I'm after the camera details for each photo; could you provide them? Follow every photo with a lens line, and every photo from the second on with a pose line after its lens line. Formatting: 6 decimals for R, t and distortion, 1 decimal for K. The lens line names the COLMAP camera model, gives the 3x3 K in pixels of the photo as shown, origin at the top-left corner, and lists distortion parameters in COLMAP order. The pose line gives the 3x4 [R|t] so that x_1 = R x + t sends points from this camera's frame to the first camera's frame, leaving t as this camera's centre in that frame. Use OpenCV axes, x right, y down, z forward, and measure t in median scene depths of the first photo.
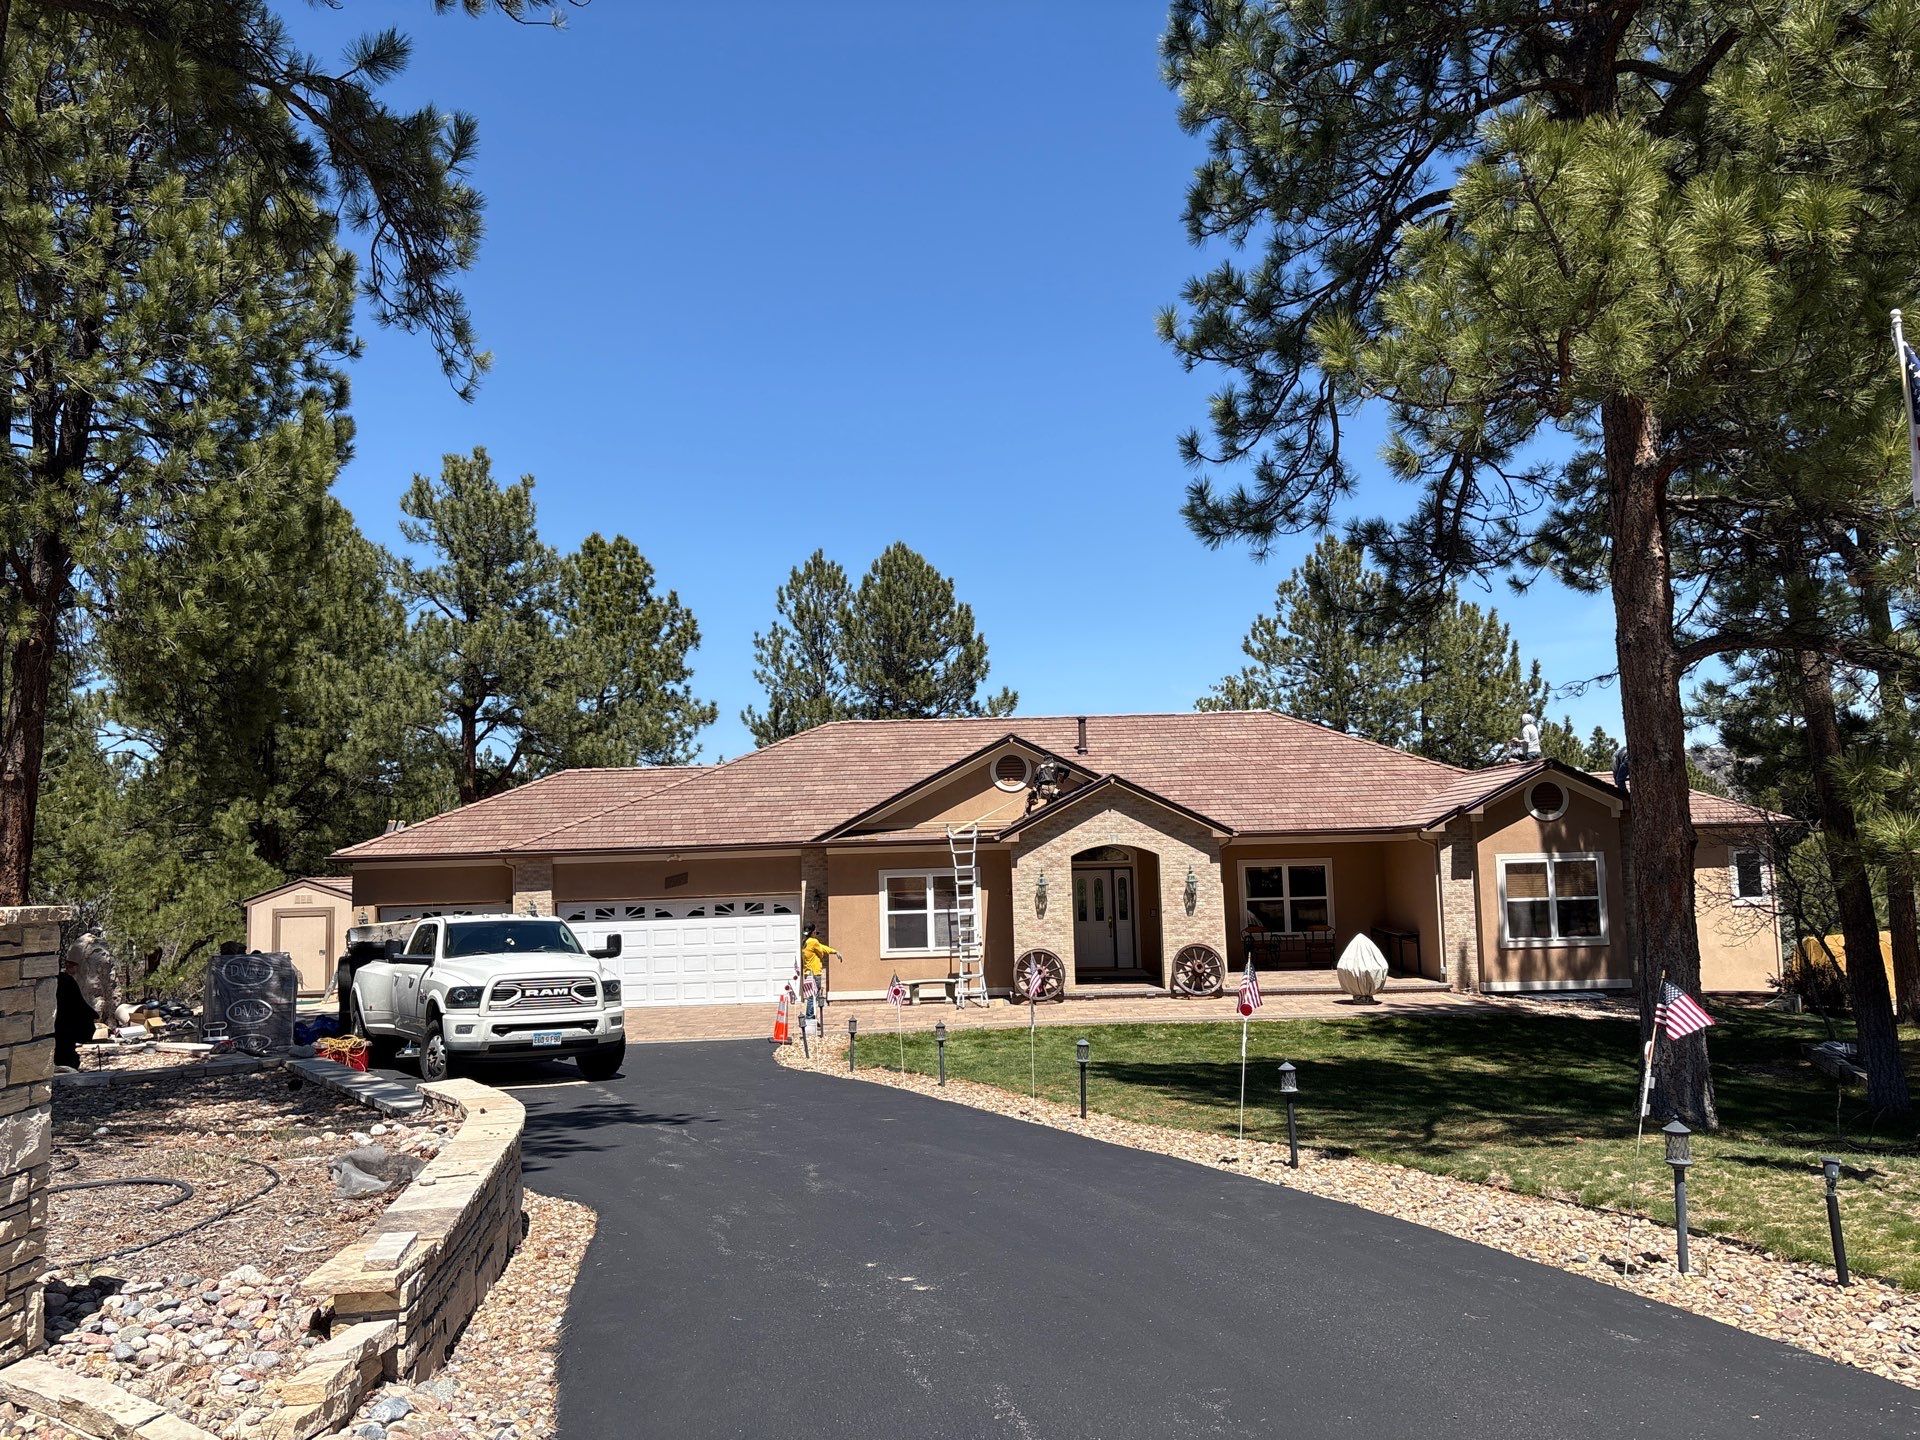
lens RADIAL K [[1491.5, 0, 948.7], [0, 1491.5, 718.3], [0, 0, 1]] dist [0.043327, -0.058841]
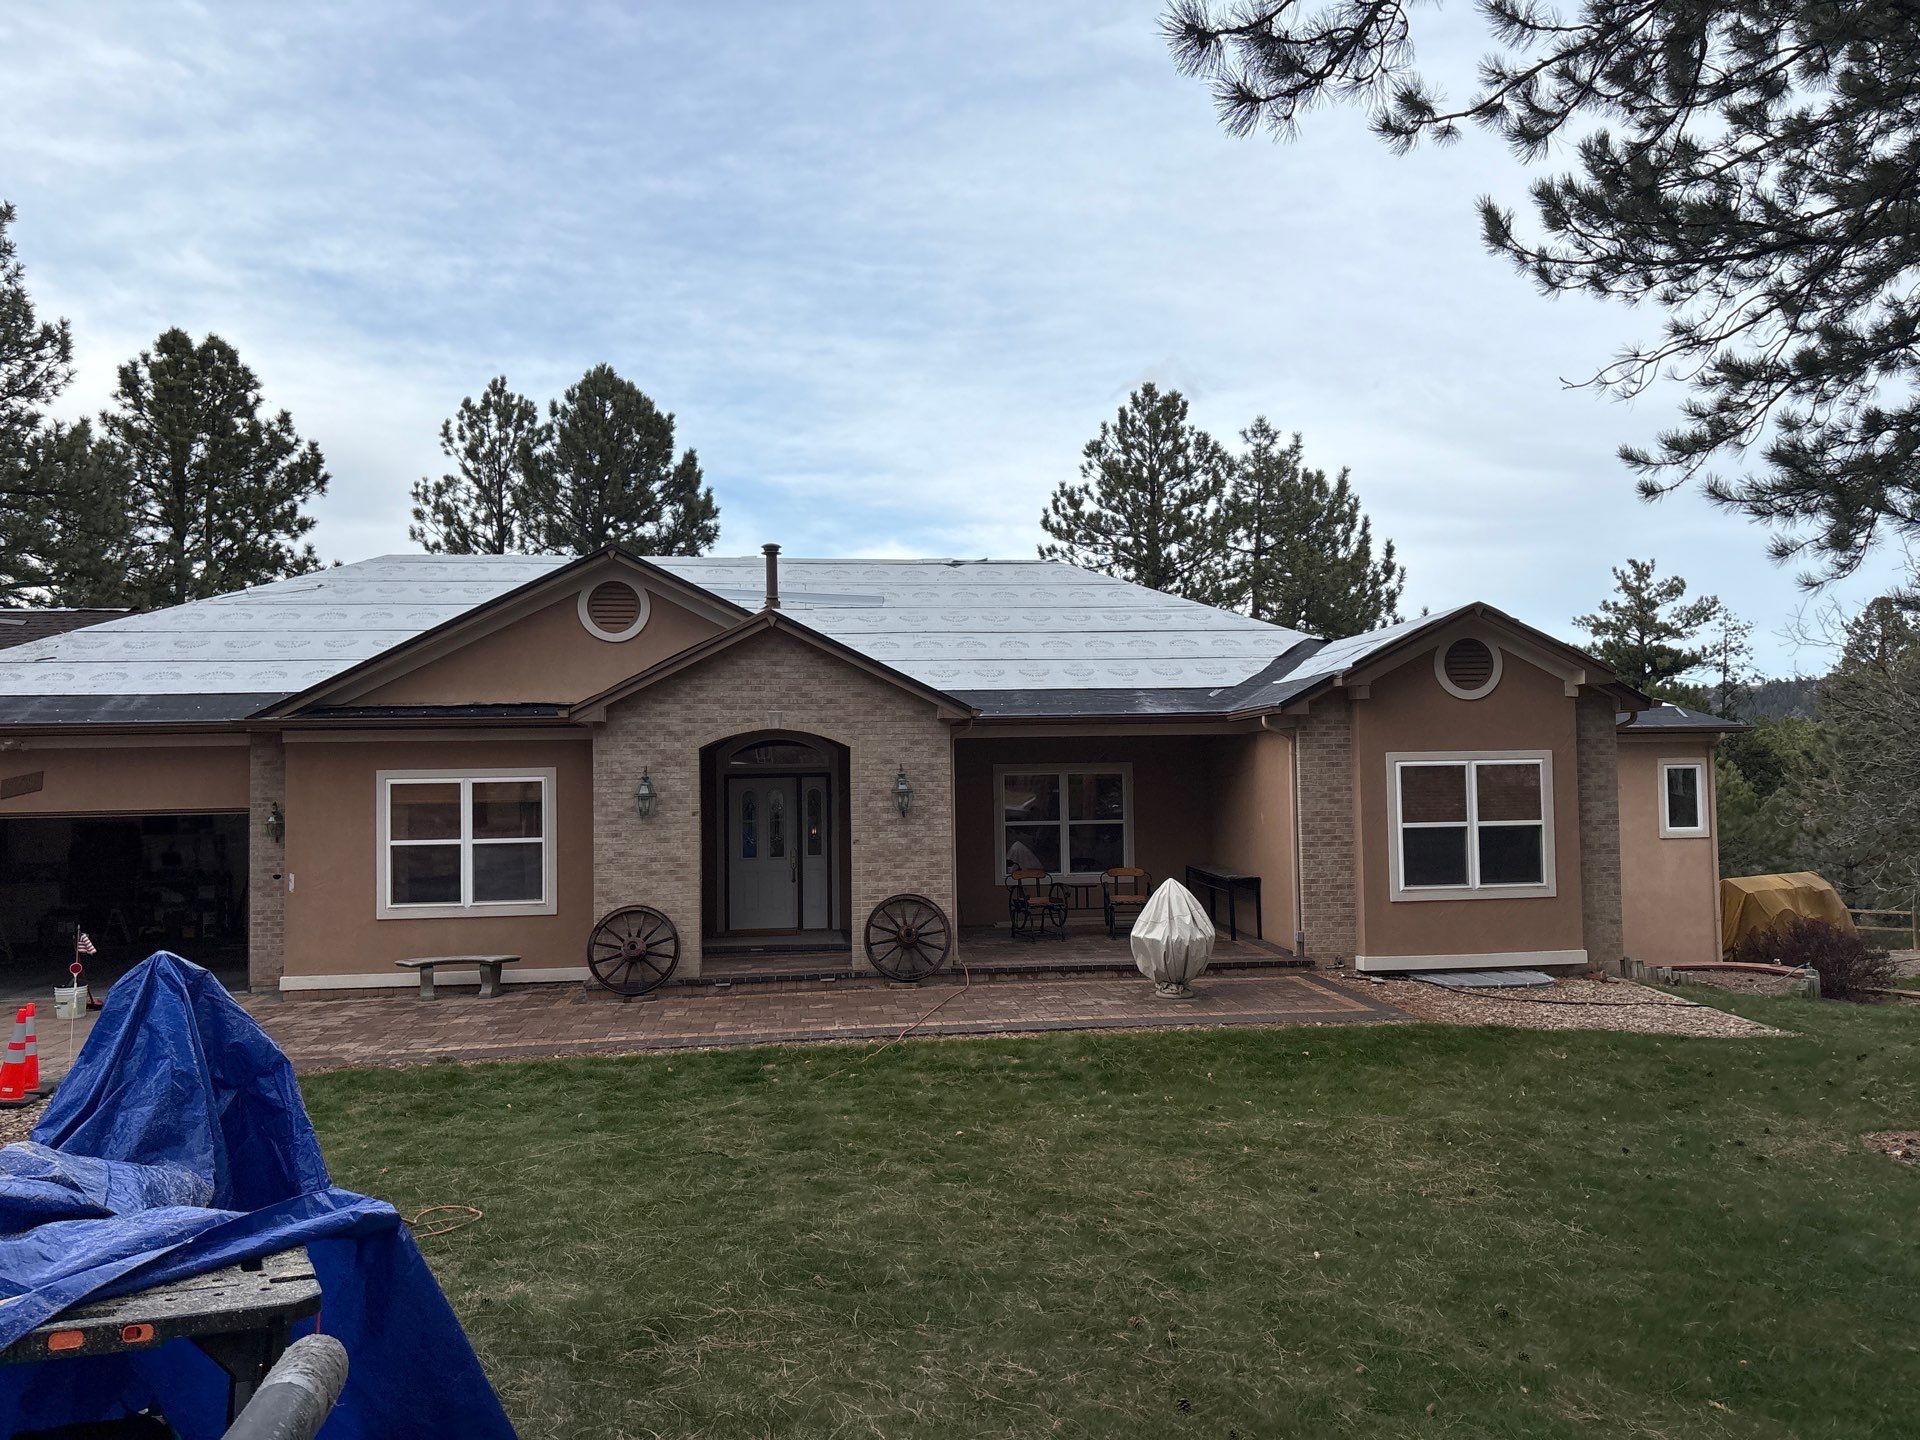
lens RADIAL K [[1491.5, 0, 948.7], [0, 1491.5, 718.3], [0, 0, 1]] dist [0.043327, -0.058841]
pose [[0.992961, 0.016131, 0.117340, 0.059403], [-0.021246, 0.998872, 0.042467, 0.028656], [-0.116522, -0.044661, 0.992183, 0.216238]]
